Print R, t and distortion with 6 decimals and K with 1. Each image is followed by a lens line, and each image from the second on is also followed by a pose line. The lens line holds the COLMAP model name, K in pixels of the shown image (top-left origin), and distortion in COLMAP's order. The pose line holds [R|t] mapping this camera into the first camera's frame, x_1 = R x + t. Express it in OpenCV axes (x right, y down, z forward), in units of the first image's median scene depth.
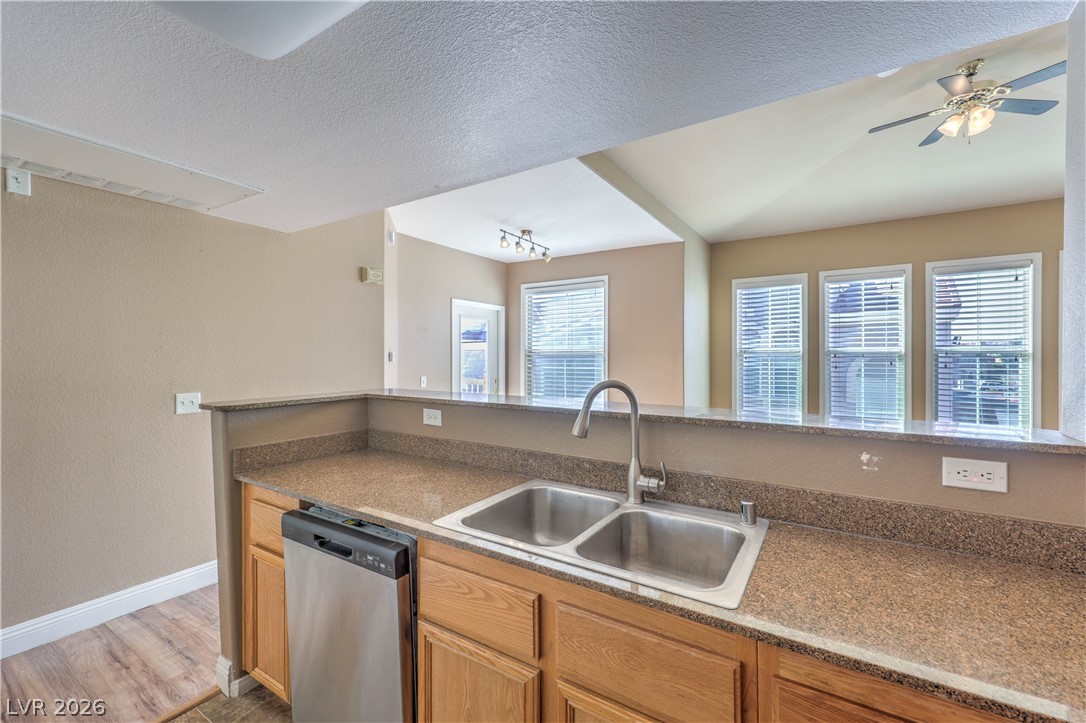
lens RADIAL K [[449.6, 0, 544.0], [0, 449.6, 352.7], [0, 0, 1]] dist [0.007806, 0.001011]
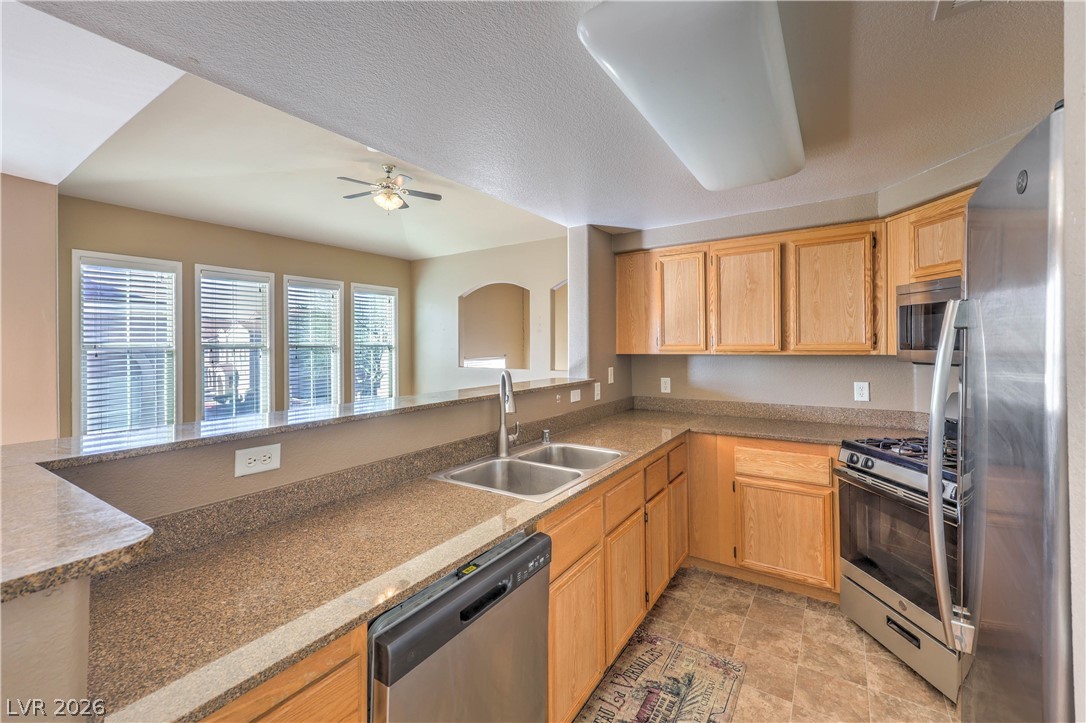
lens RADIAL K [[449.6, 0, 549.3], [0, 449.6, 340.0], [0, 0, 1]] dist [0.007806, 0.001011]
pose [[0.005423, 0.011934, 0.999914, -0.591568], [0.004190, 0.999920, -0.011956, -0.005902], [-0.999977, 0.004255, 0.005372, 0.416680]]
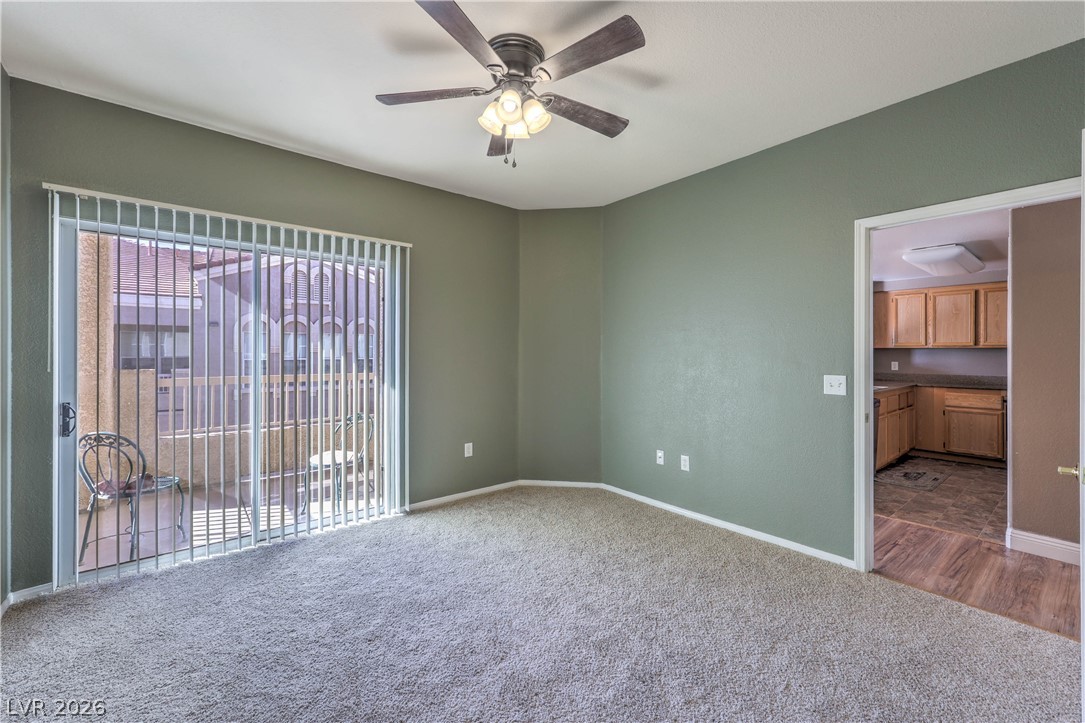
lens RADIAL K [[449.1, 0, 543.7], [0, 449.1, 348.2], [0, 0, 1]] dist [0.007806, 0.001011]
pose [[0.310658, 0.003283, 0.950516, -1.909110], [-0.004076, 0.999989, -0.002122, 0.028595], [-0.950513, -0.003215, 0.310668, 1.016582]]
